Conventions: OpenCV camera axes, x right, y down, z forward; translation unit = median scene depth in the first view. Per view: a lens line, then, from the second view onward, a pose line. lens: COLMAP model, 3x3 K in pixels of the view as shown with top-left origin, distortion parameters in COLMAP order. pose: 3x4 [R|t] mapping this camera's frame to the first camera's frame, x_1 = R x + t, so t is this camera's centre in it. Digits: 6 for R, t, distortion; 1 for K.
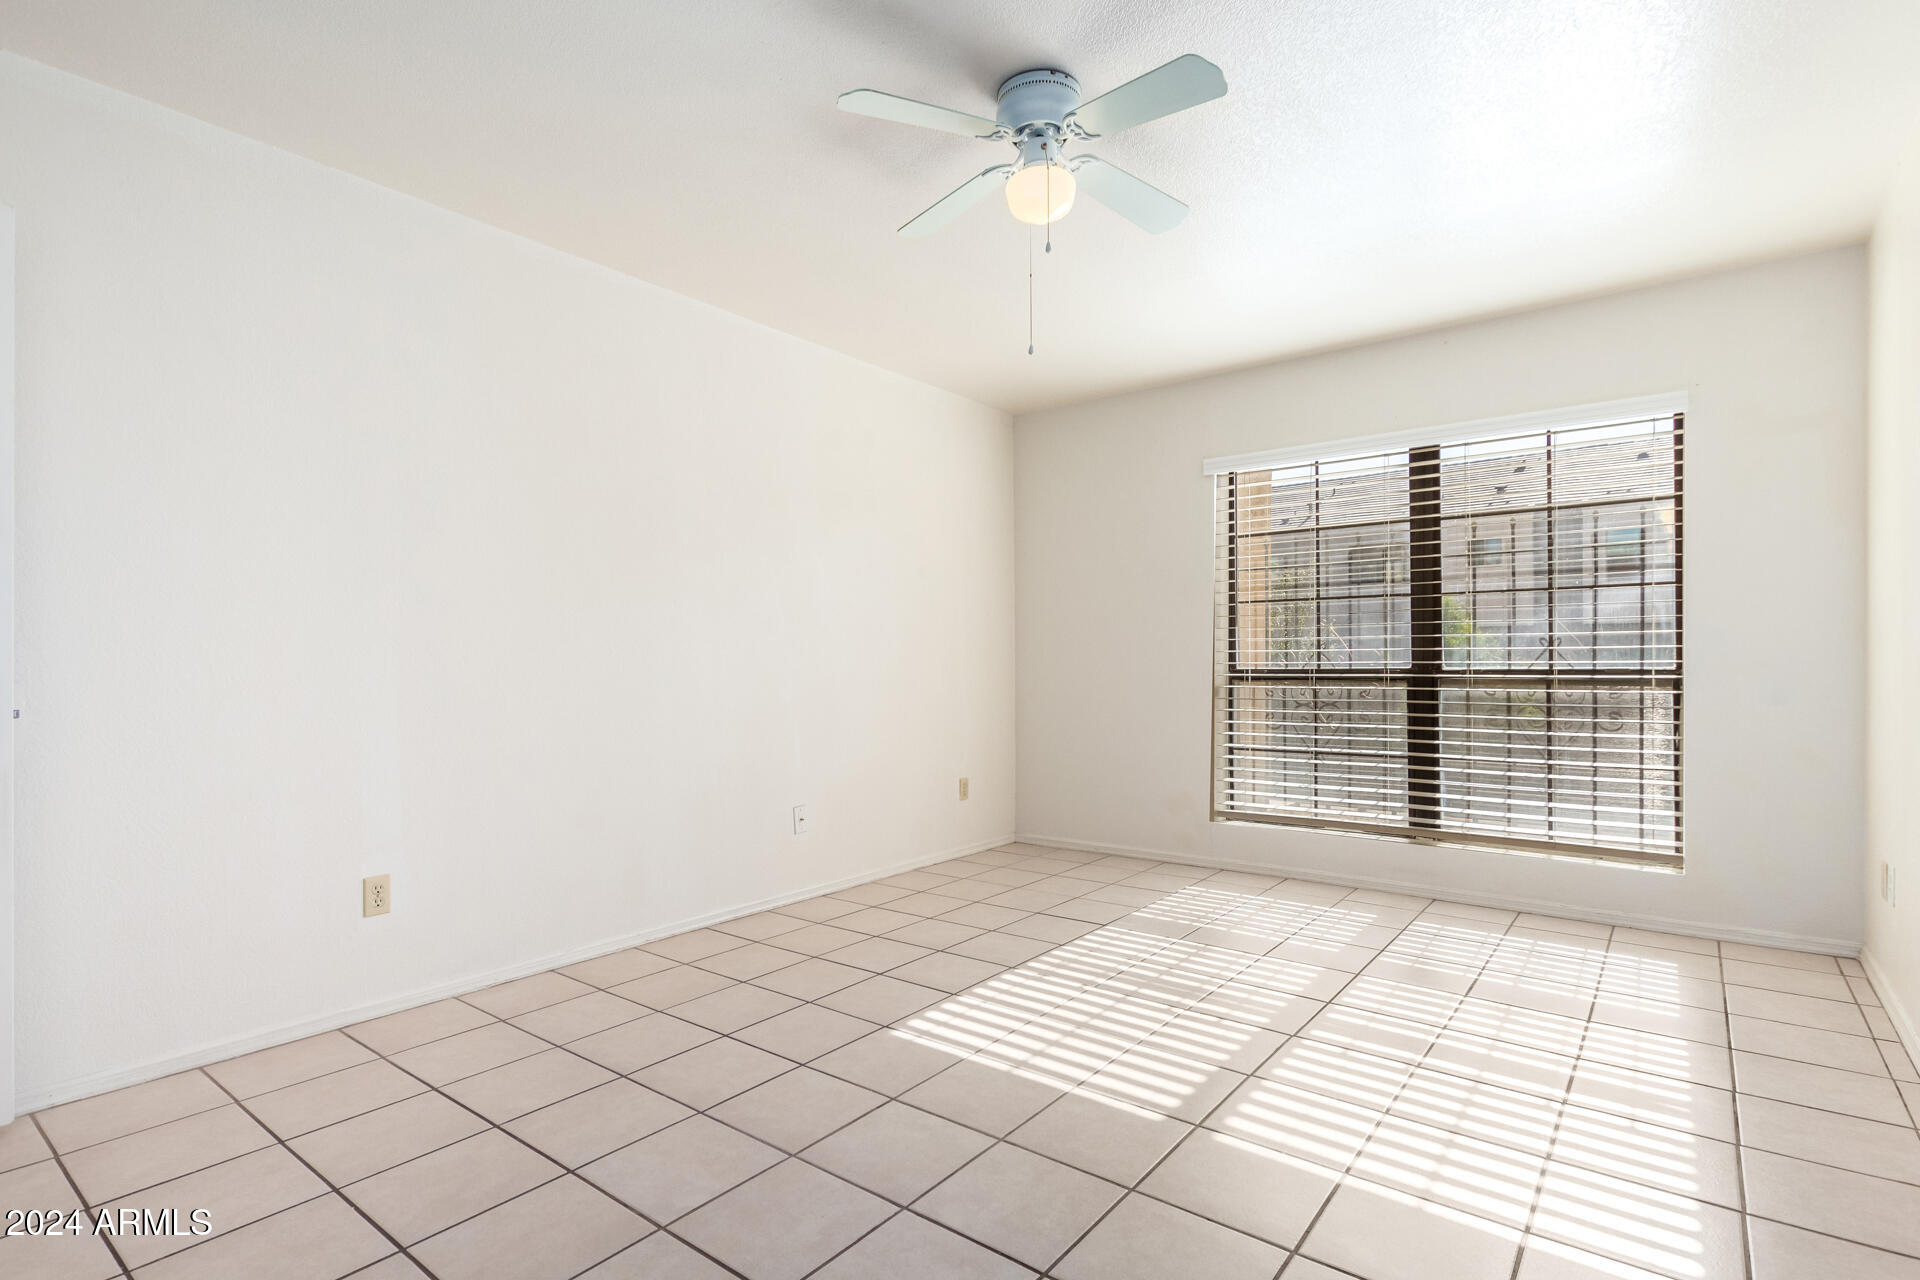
lens RADIAL K [[939.4, 0, 962.3], [0, 939.4, 646.5], [0, 0, 1]] dist [0.000827, -0.000393]
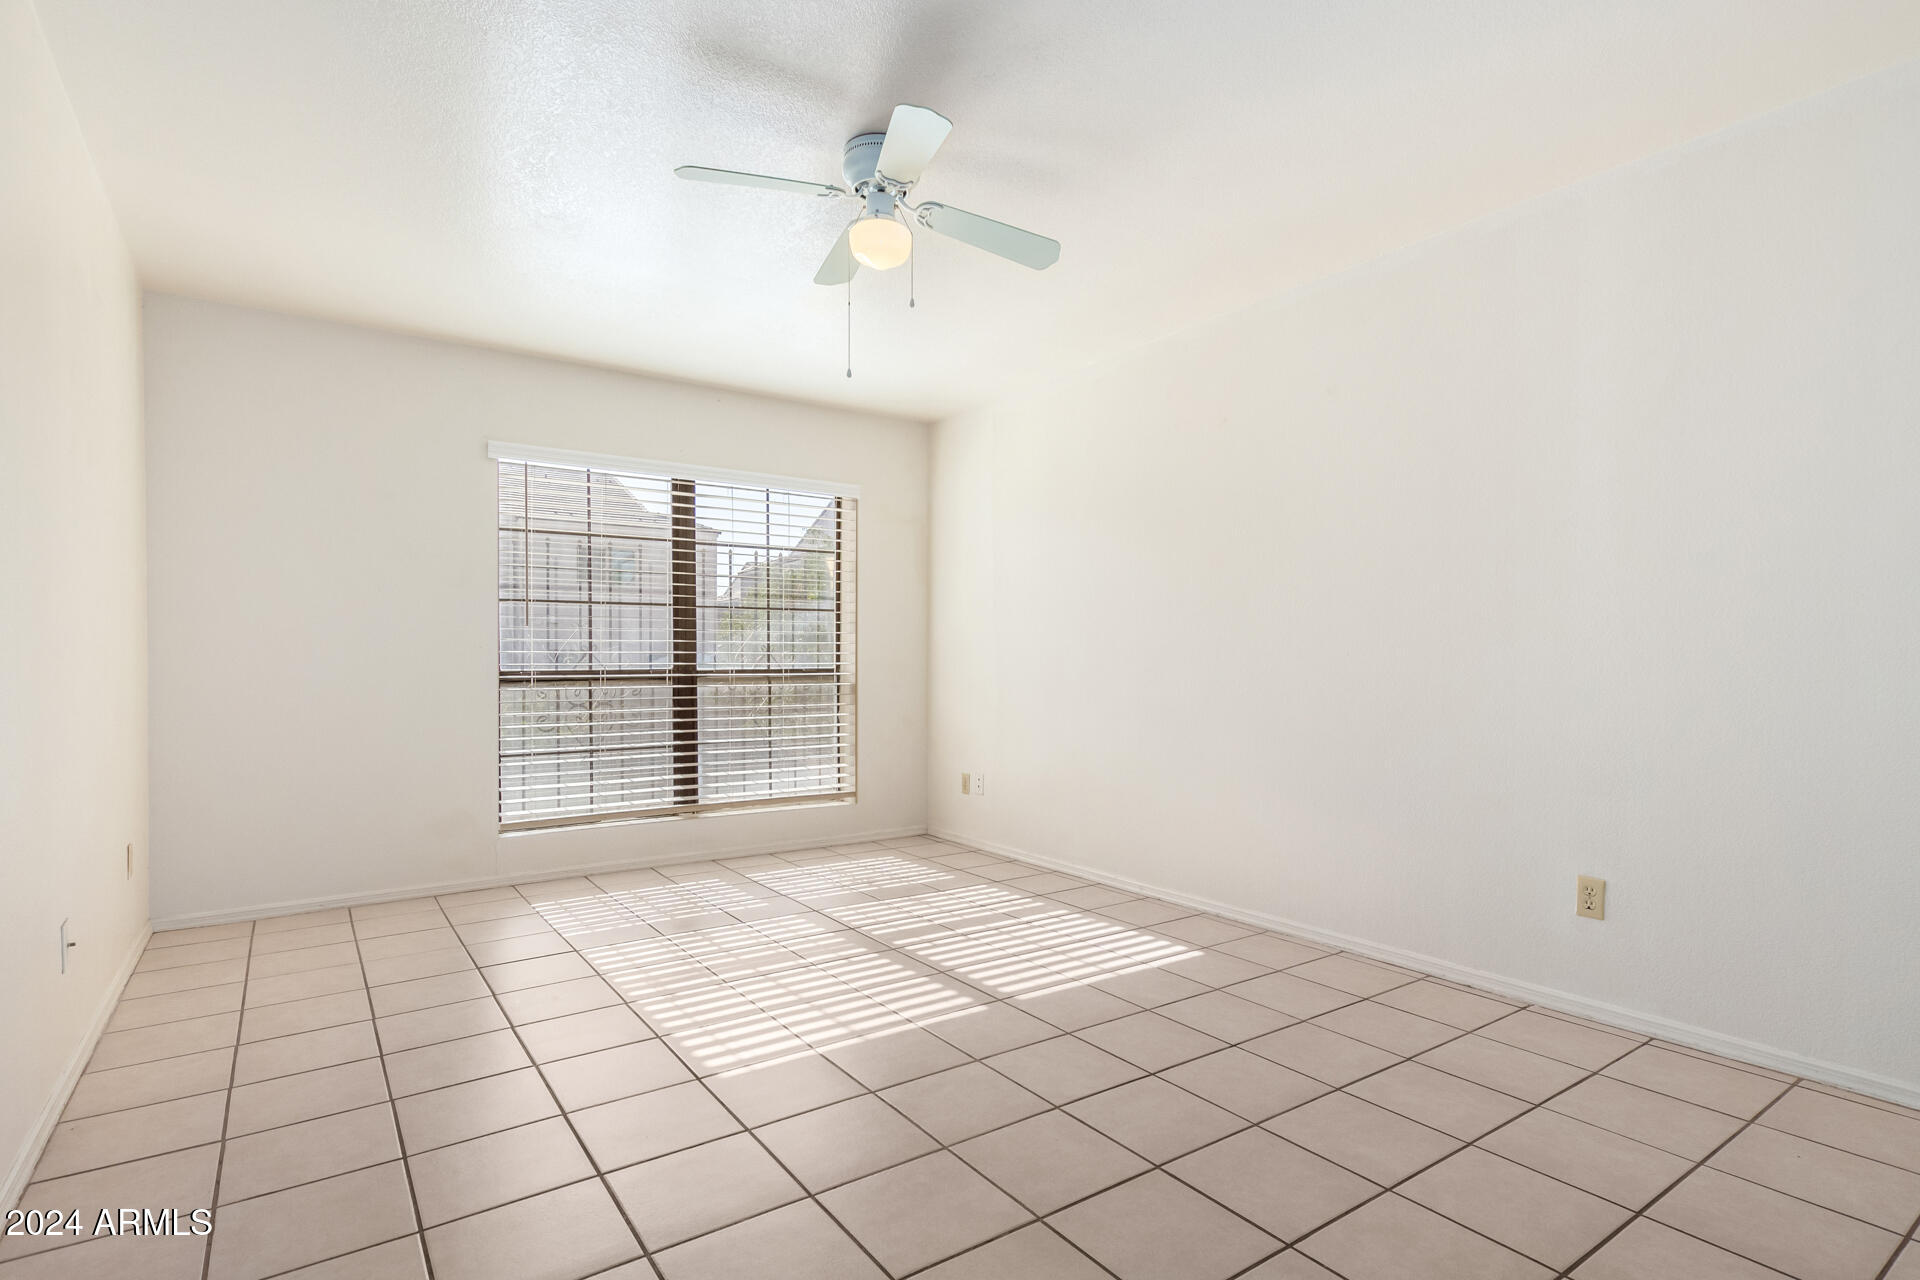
lens RADIAL K [[939.4, 0, 961.2], [0, 939.4, 651.1], [0, 0, 1]] dist [0.000827, -0.000393]
pose [[0.290515, 0.016750, 0.956724, -0.534358], [-0.013315, 0.999821, -0.013461, 0.012369], [-0.956778, -0.008828, 0.290686, 0.331618]]
